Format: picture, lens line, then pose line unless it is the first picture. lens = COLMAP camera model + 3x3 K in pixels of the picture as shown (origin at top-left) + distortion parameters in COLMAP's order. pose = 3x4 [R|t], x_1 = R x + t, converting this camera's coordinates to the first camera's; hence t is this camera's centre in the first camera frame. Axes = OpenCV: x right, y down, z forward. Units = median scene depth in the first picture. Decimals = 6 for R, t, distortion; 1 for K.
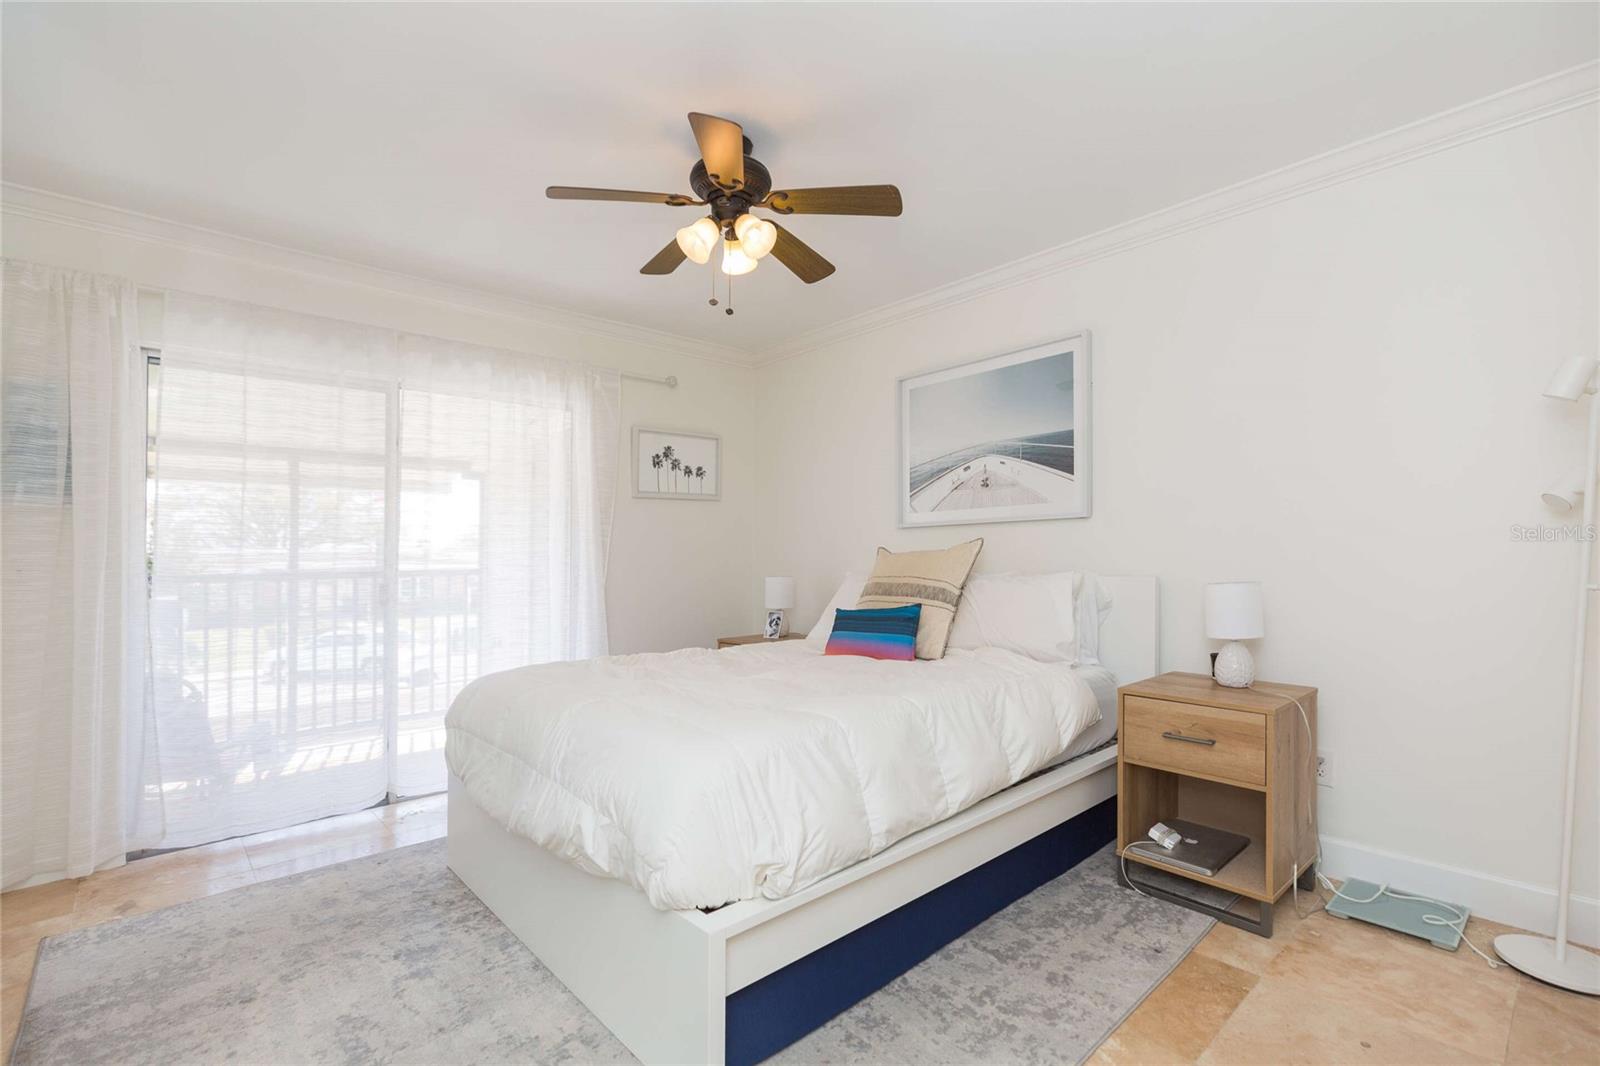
lens RADIAL K [[721.9, 0, 813.0], [0, 721.9, 545.9], [0, 0, 1]] dist [0.004669, -0.001471]
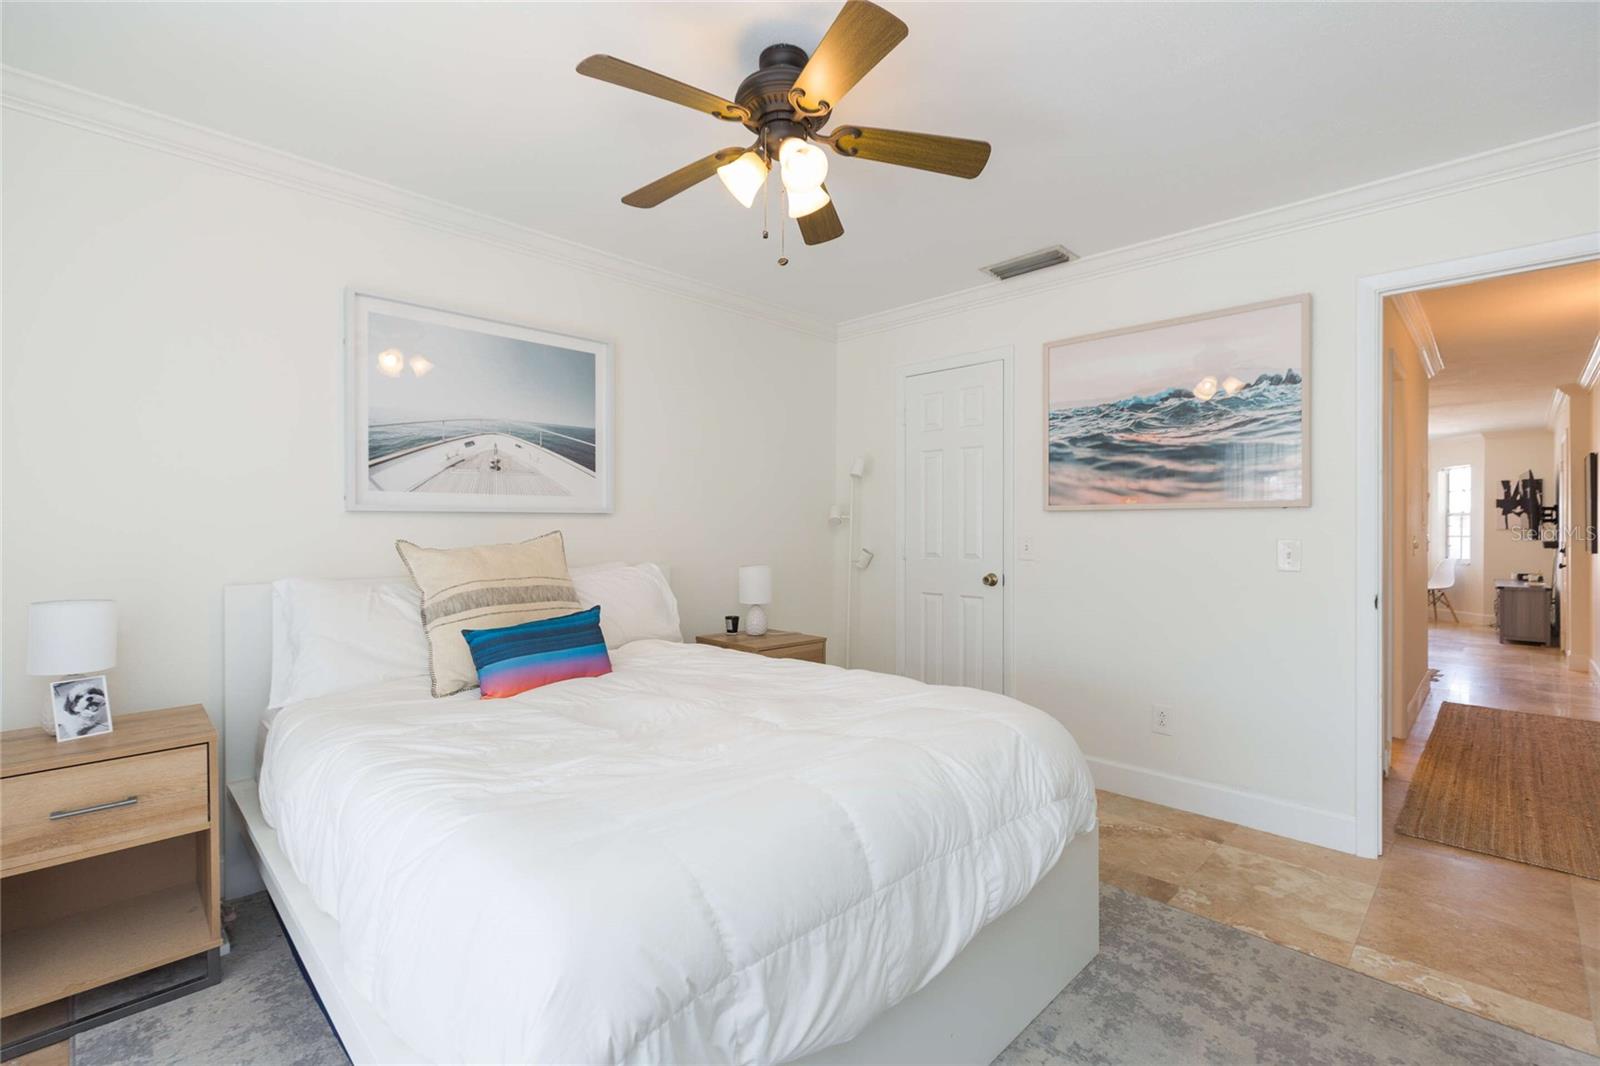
lens RADIAL K [[721.9, 0, 806.0], [0, 721.9, 532.0], [0, 0, 1]] dist [0.004669, -0.001471]
pose [[-0.037241, 0.010467, 0.999251, -0.648768], [-0.011798, 0.999871, -0.010913, -0.003263], [-0.999237, -0.012196, -0.037113, 0.682489]]
